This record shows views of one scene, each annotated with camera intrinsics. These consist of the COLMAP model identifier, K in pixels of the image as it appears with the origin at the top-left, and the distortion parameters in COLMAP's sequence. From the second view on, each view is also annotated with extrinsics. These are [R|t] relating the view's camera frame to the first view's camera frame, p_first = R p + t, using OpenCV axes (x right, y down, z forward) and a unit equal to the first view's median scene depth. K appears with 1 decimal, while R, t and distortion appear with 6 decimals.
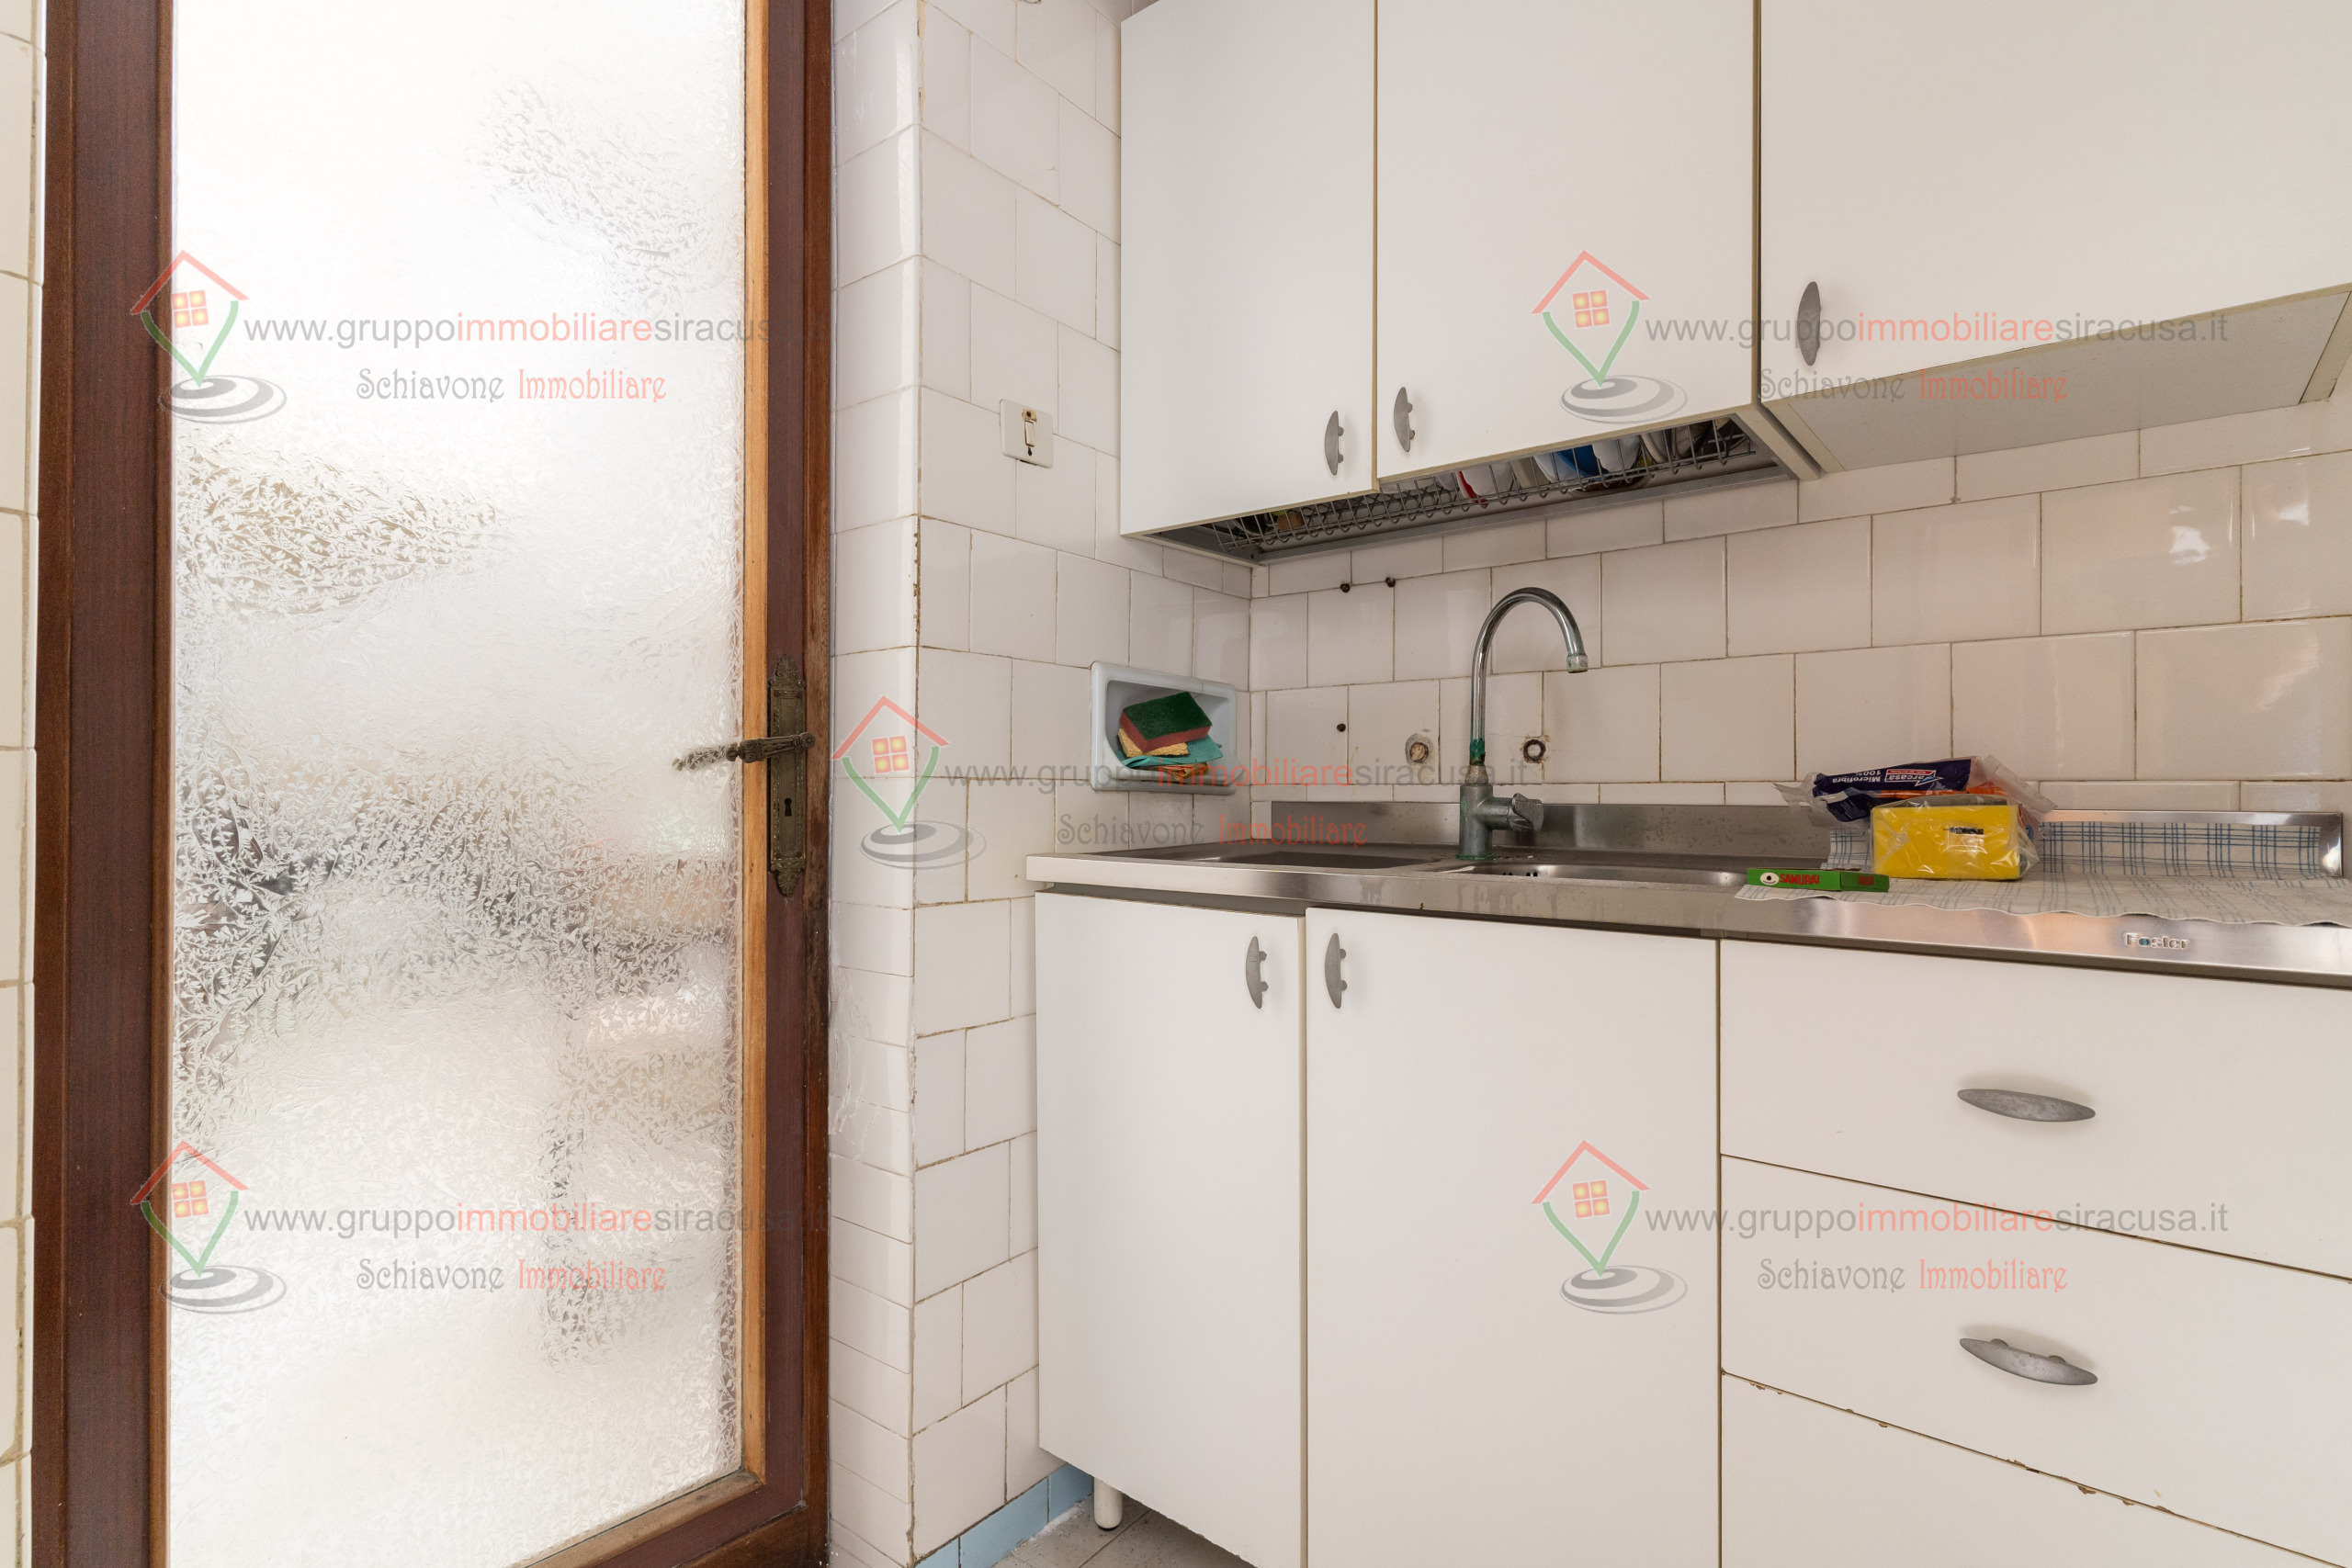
lens RADIAL K [[1129.1, 0, 1162.6], [0, 1129.1, 782.6], [0, 0, 1]] dist [0.002089, 0.000175]
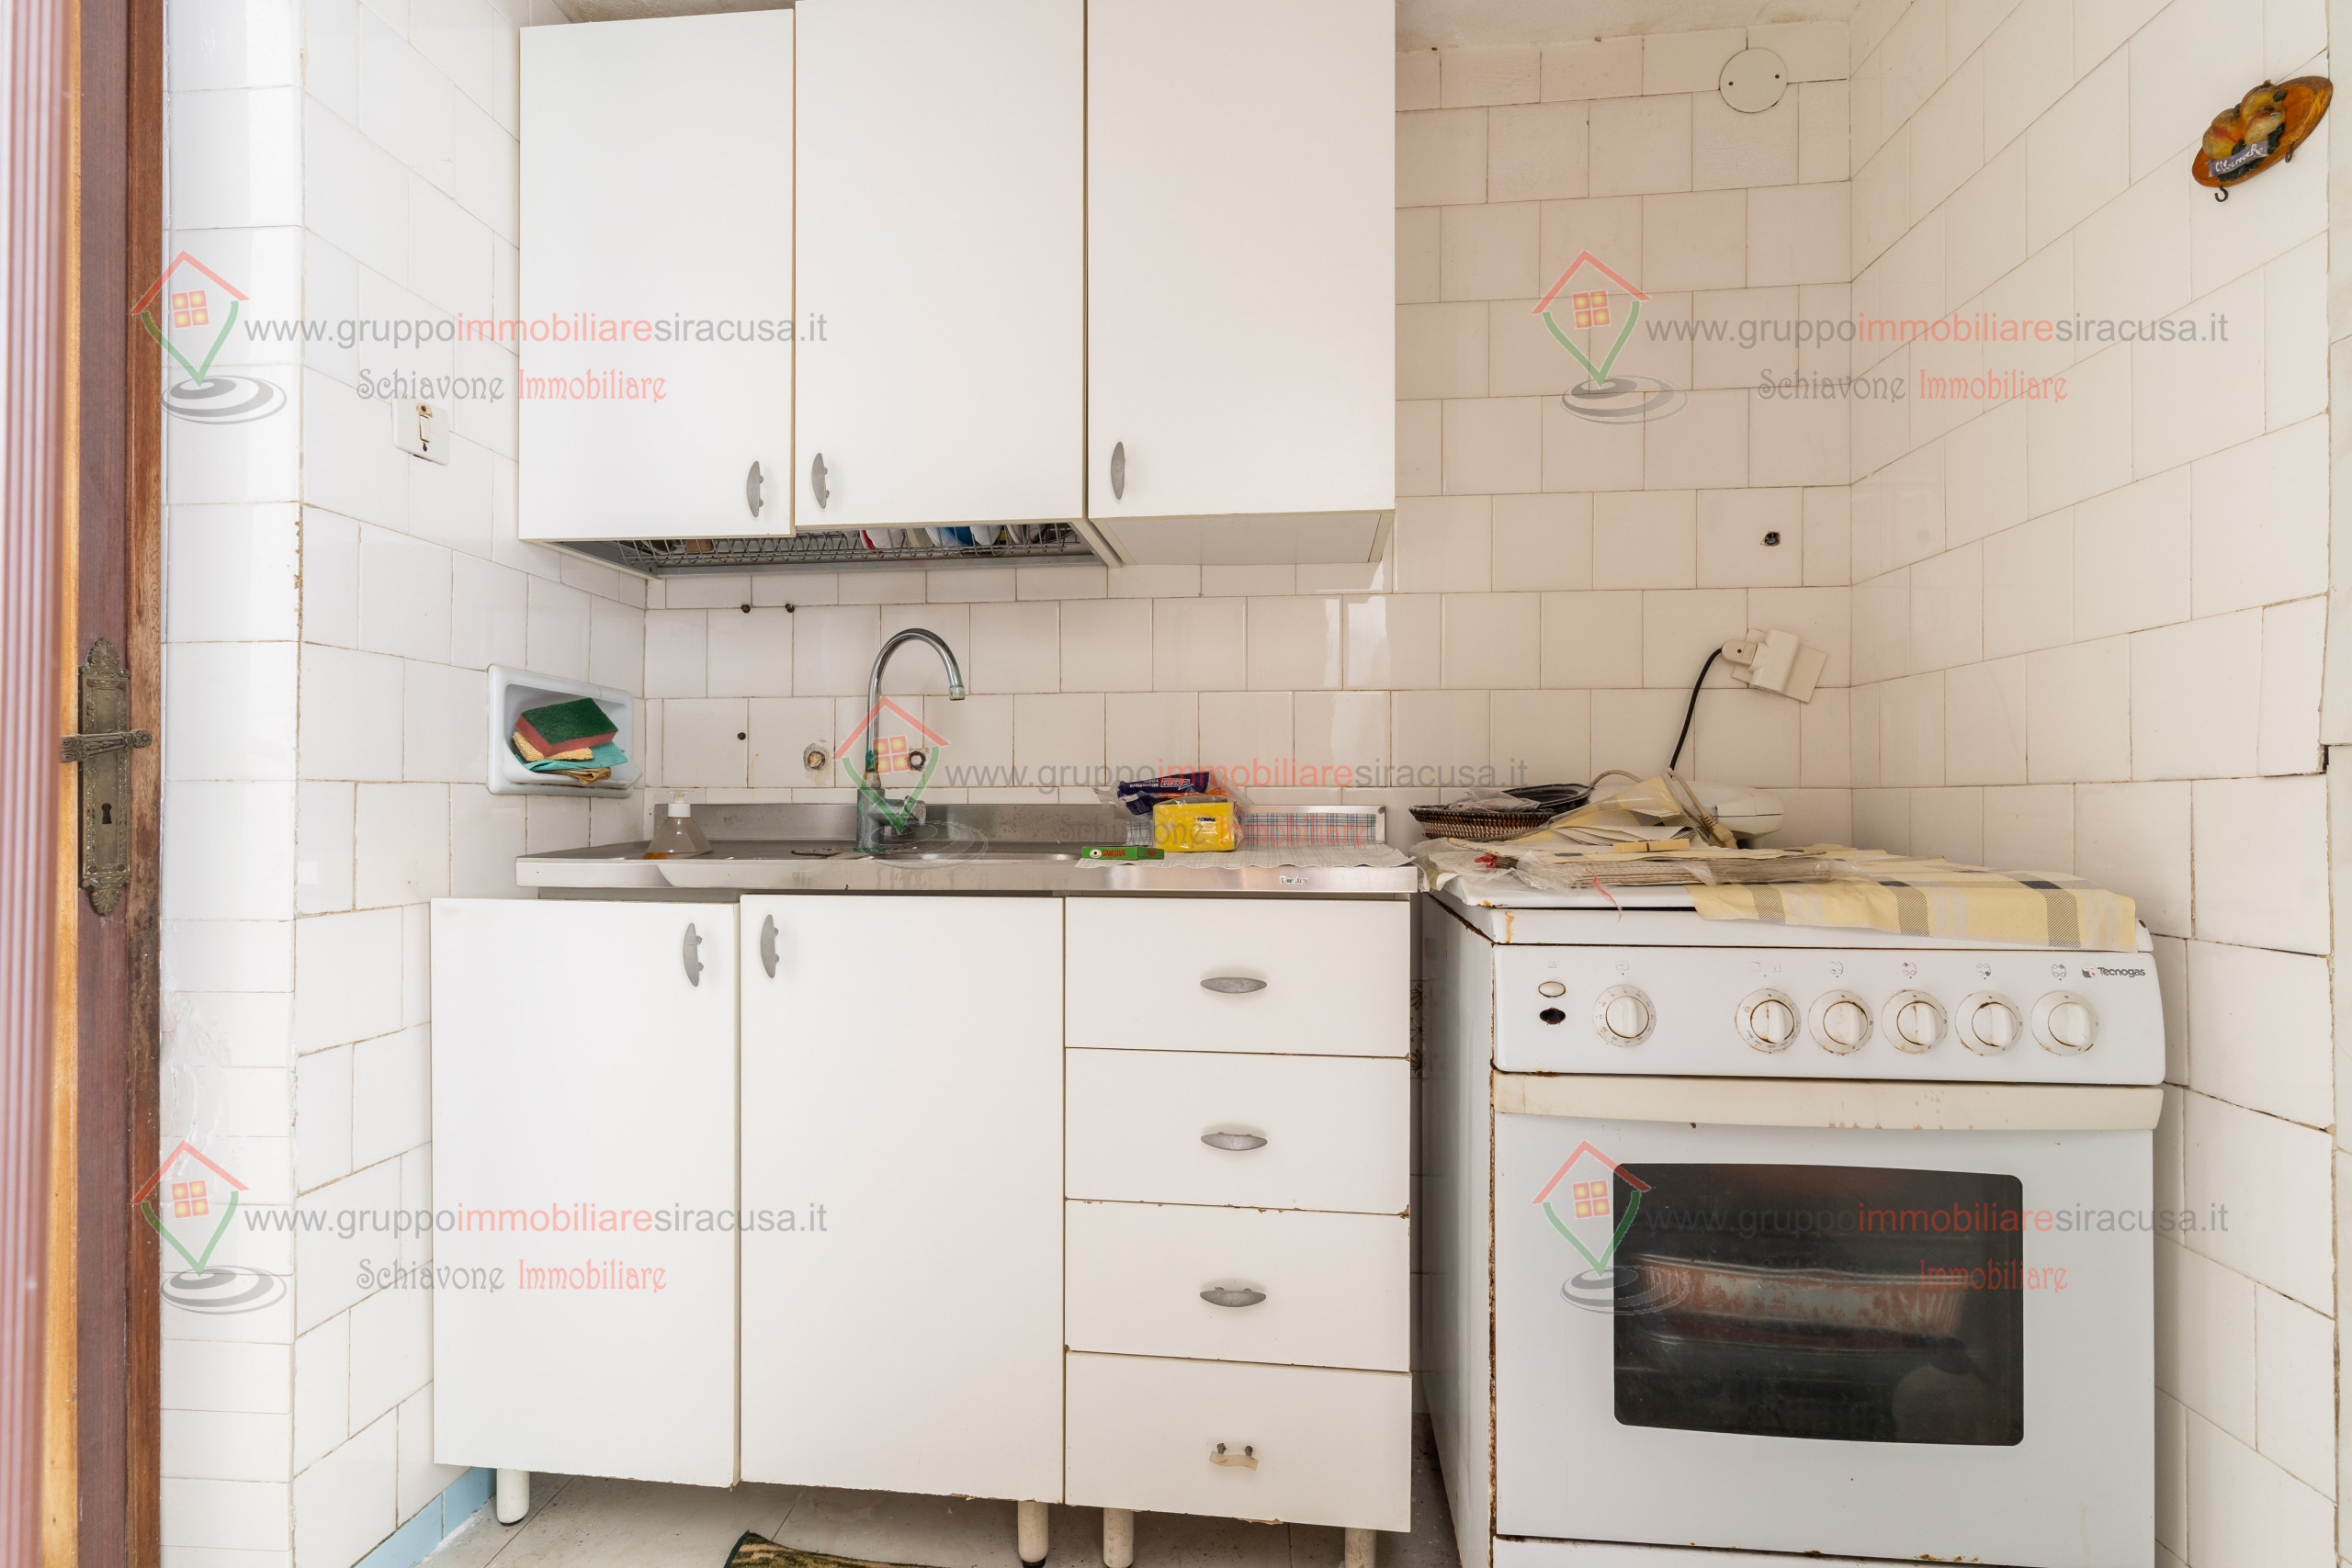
lens RADIAL K [[1129.1, 0, 1176.3], [0, 1129.1, 784.7], [0, 0, 1]] dist [0.002089, 0.000175]
pose [[0.832383, 0.002808, 0.554194, -0.125512], [-0.002127, 0.999996, -0.001873, -0.000795], [-0.554197, 0.000381, 0.832386, -0.185053]]
